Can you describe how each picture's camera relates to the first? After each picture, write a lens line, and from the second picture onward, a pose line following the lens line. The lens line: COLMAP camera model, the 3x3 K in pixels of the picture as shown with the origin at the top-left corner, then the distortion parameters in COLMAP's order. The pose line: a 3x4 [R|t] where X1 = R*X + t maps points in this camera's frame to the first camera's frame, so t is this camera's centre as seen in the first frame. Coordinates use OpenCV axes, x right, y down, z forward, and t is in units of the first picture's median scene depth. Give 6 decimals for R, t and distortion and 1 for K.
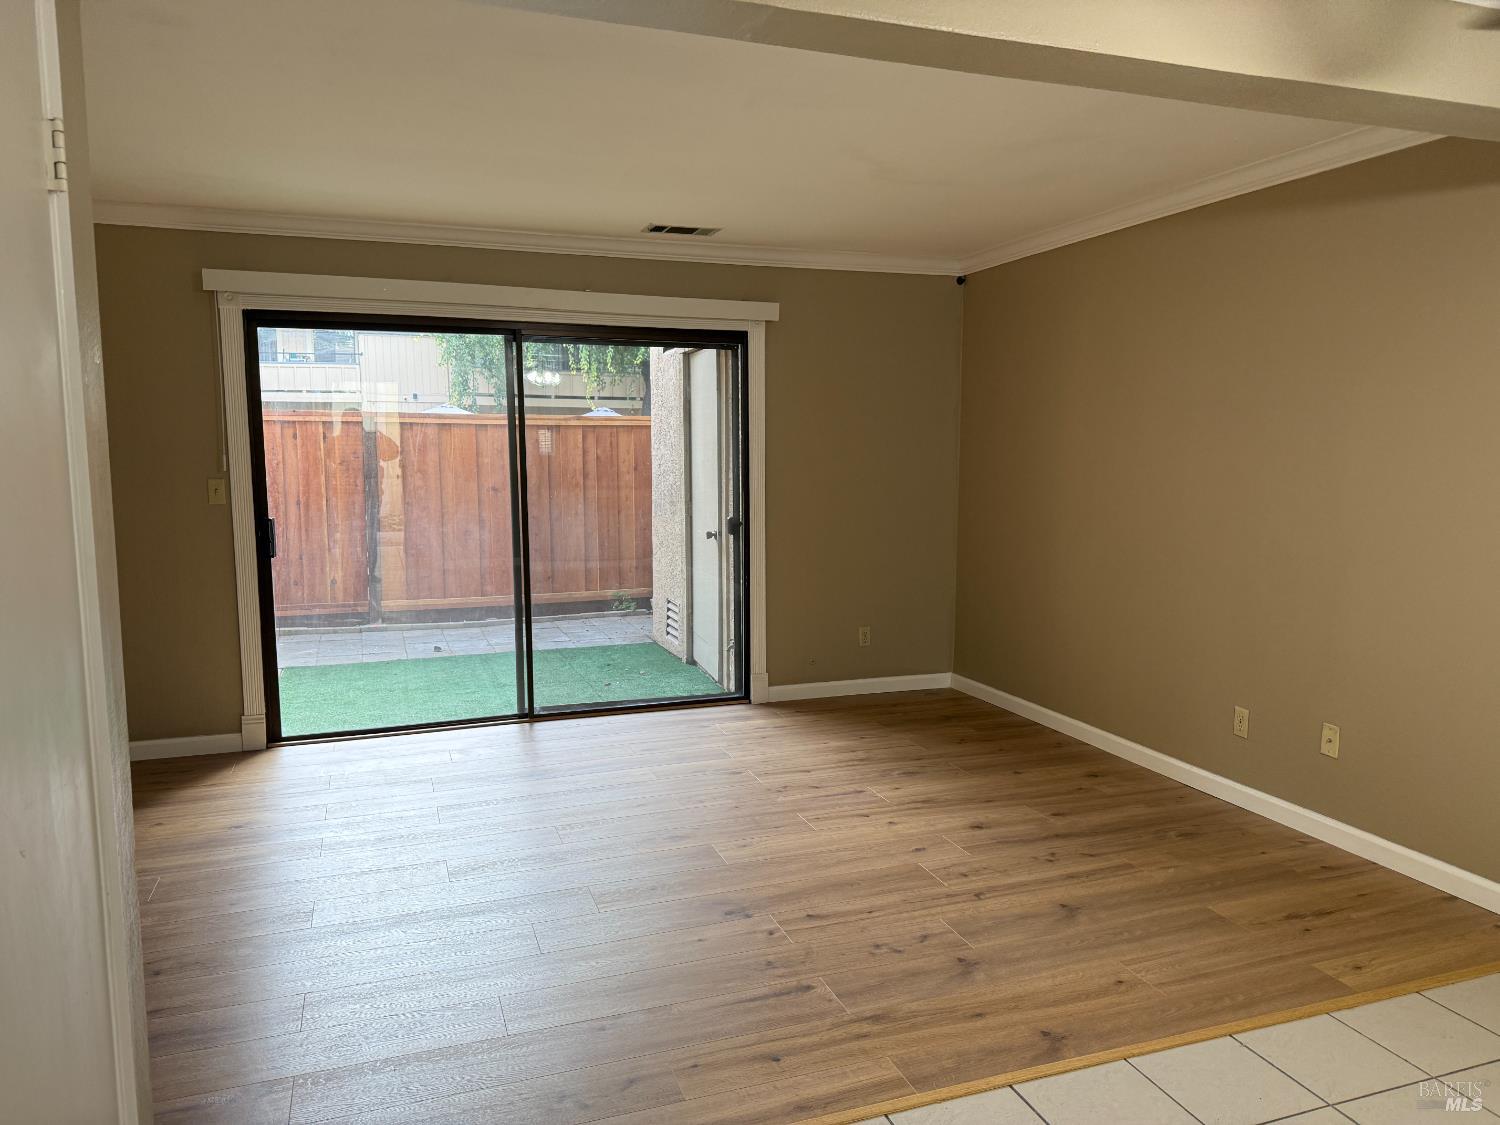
lens RADIAL K [[1074.8, 0, 756.5], [0, 1074.8, 566.6], [0, 0, 1]] dist [0.012039, -0.029697]
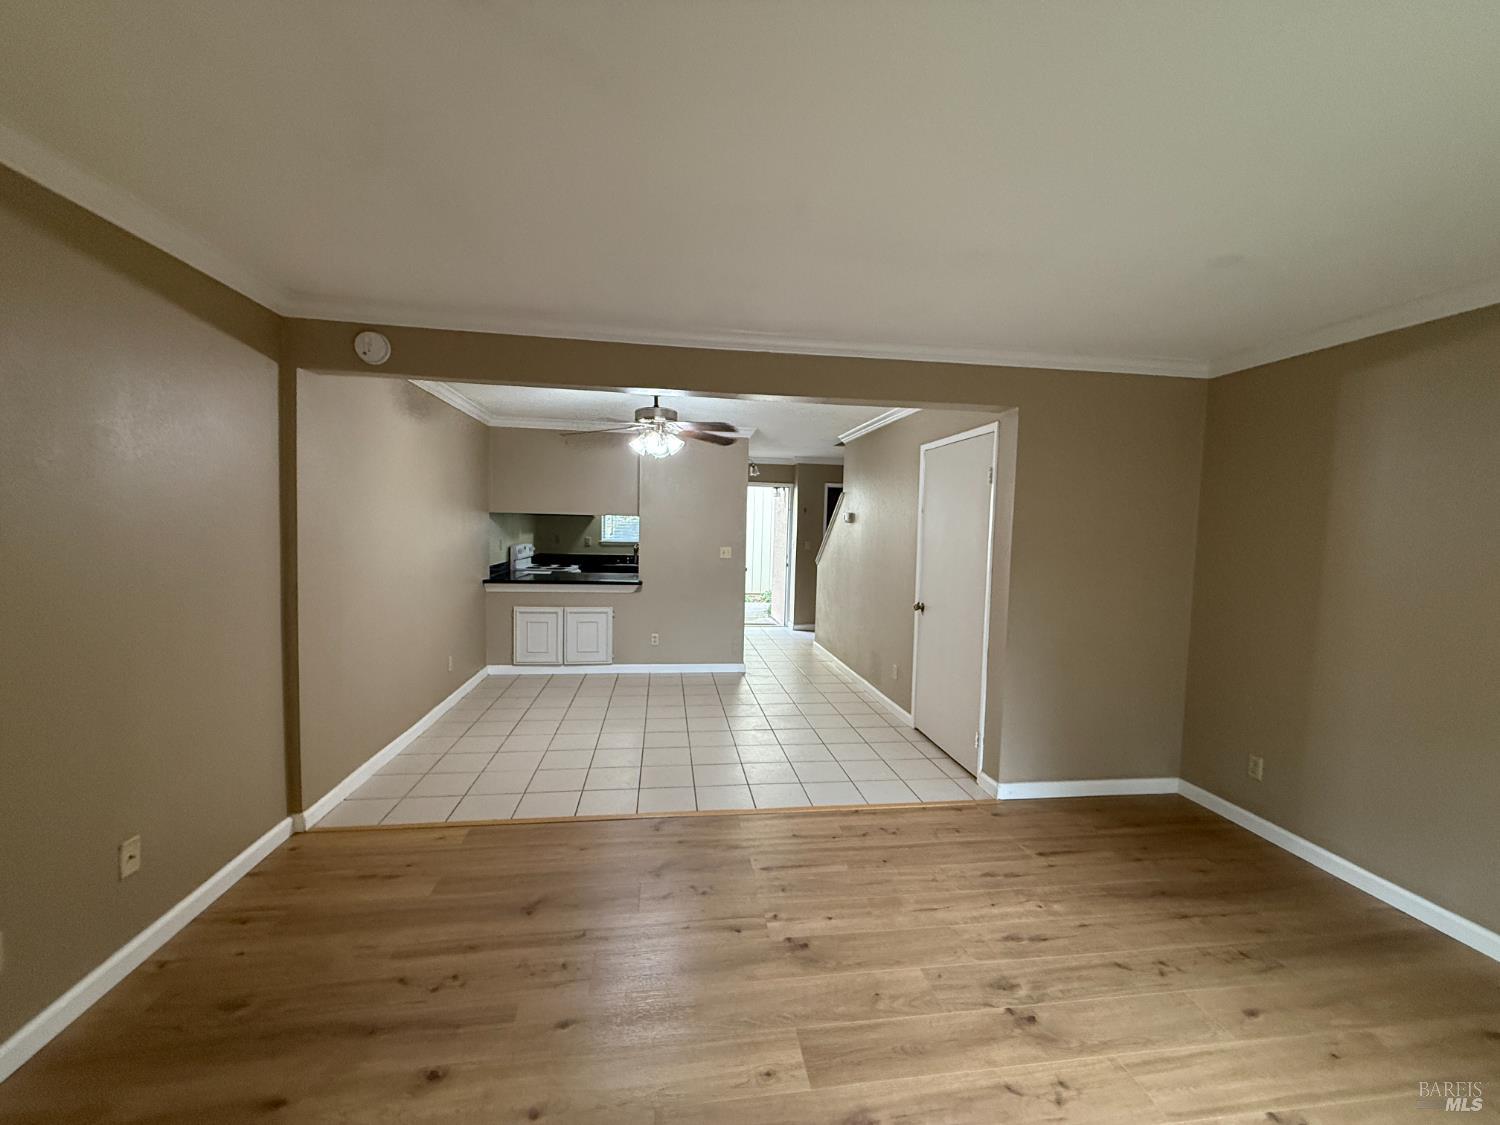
lens RADIAL K [[596.3, 0, 751.8], [0, 596.3, 570.0], [0, 0, 1]] dist [-0.001567, 0.000894]
pose [[-0.980046, -0.039789, 0.194746, -0.065192], [-0.001129, 0.980858, 0.194719, -0.166022], [-0.198766, 0.190613, -0.961332, 1.273532]]
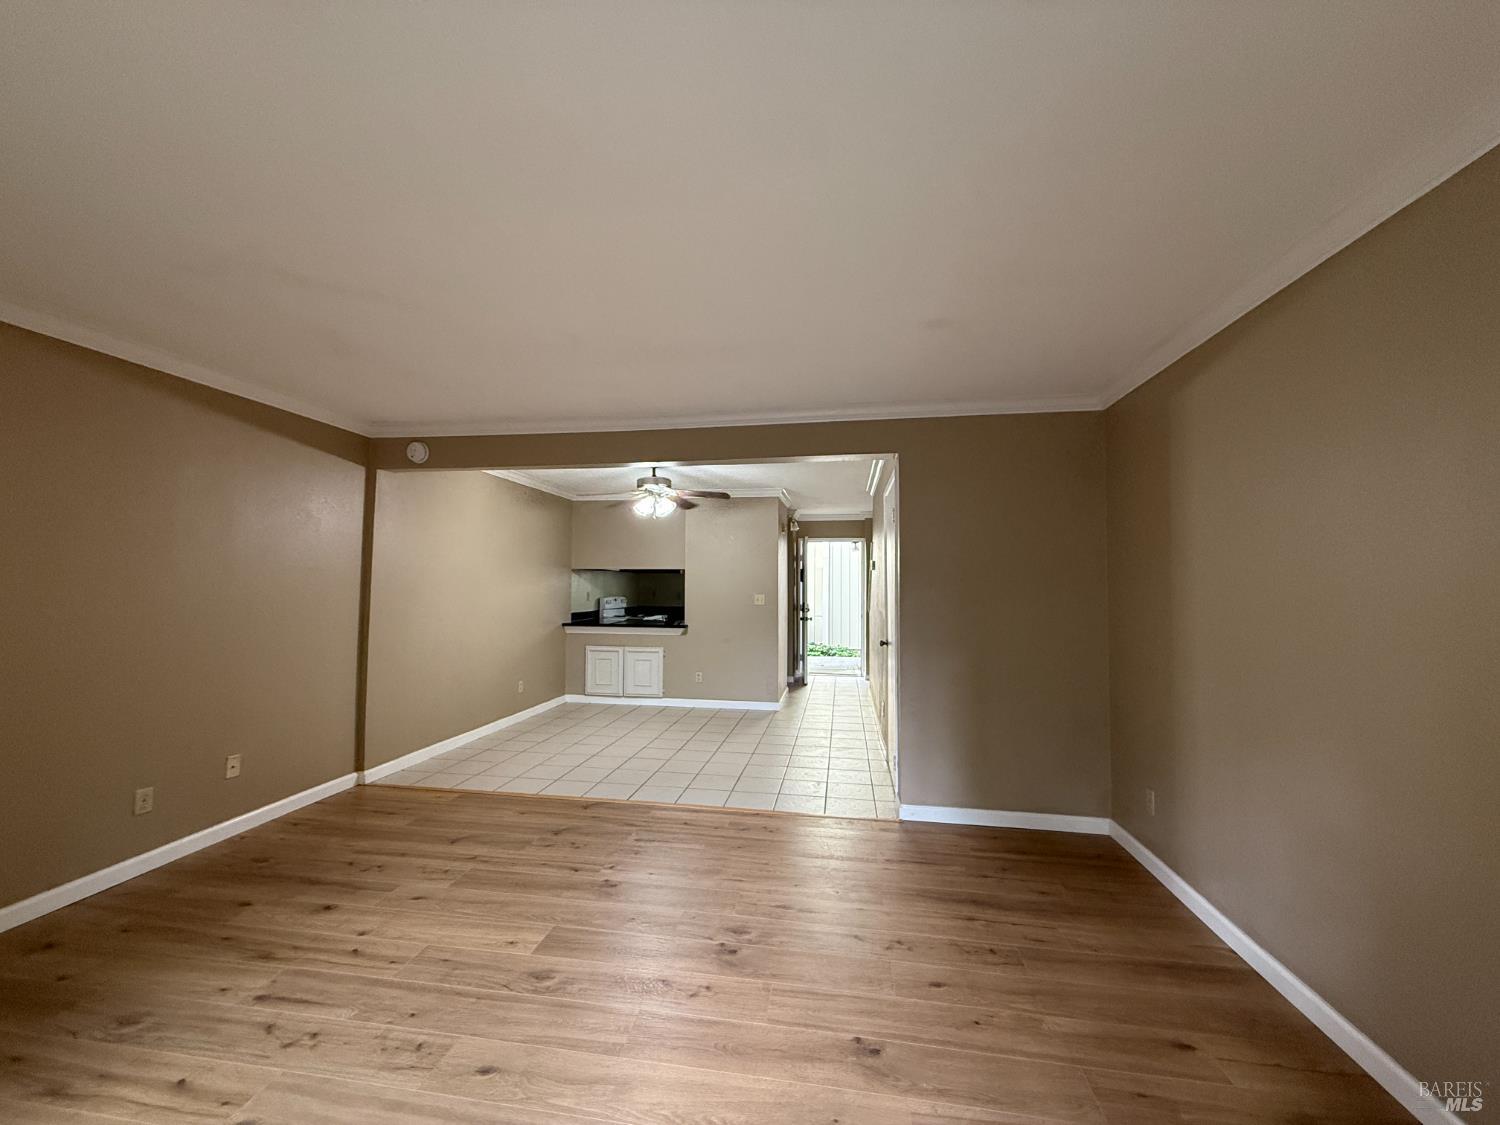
lens RADIAL K [[596.3, 0, 750.6], [0, 596.3, 572.2], [0, 0, 1]] dist [-0.001567, 0.000894]
pose [[-0.878581, 0.005151, 0.477565, -0.477887], [0.051457, 0.995142, 0.083934, -0.134790], [-0.474813, 0.098317, -0.874578, 1.297542]]
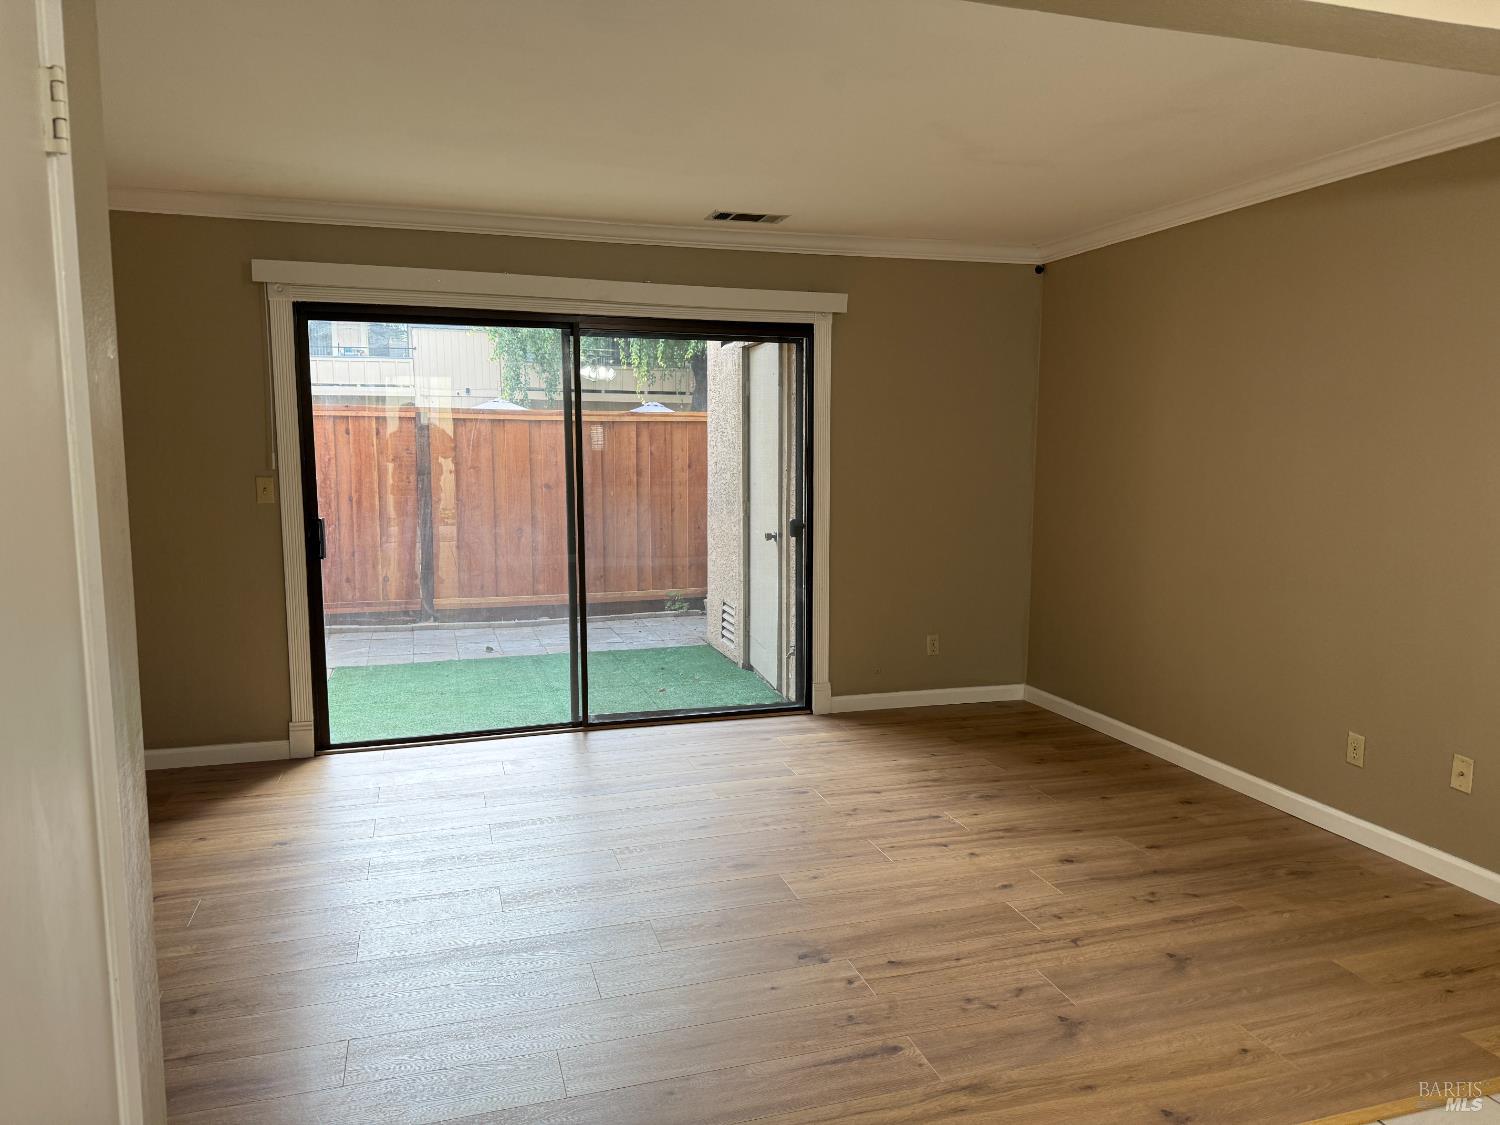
lens RADIAL K [[1074.8, 0, 755.5], [0, 1074.8, 566.4], [0, 0, 1]] dist [0.012039, -0.029697]
pose [[0.998990, 0.008858, -0.044042, -0.023481], [-0.008640, 0.999950, 0.005130, -0.012760], [0.044086, -0.004744, 0.999016, 0.065986]]
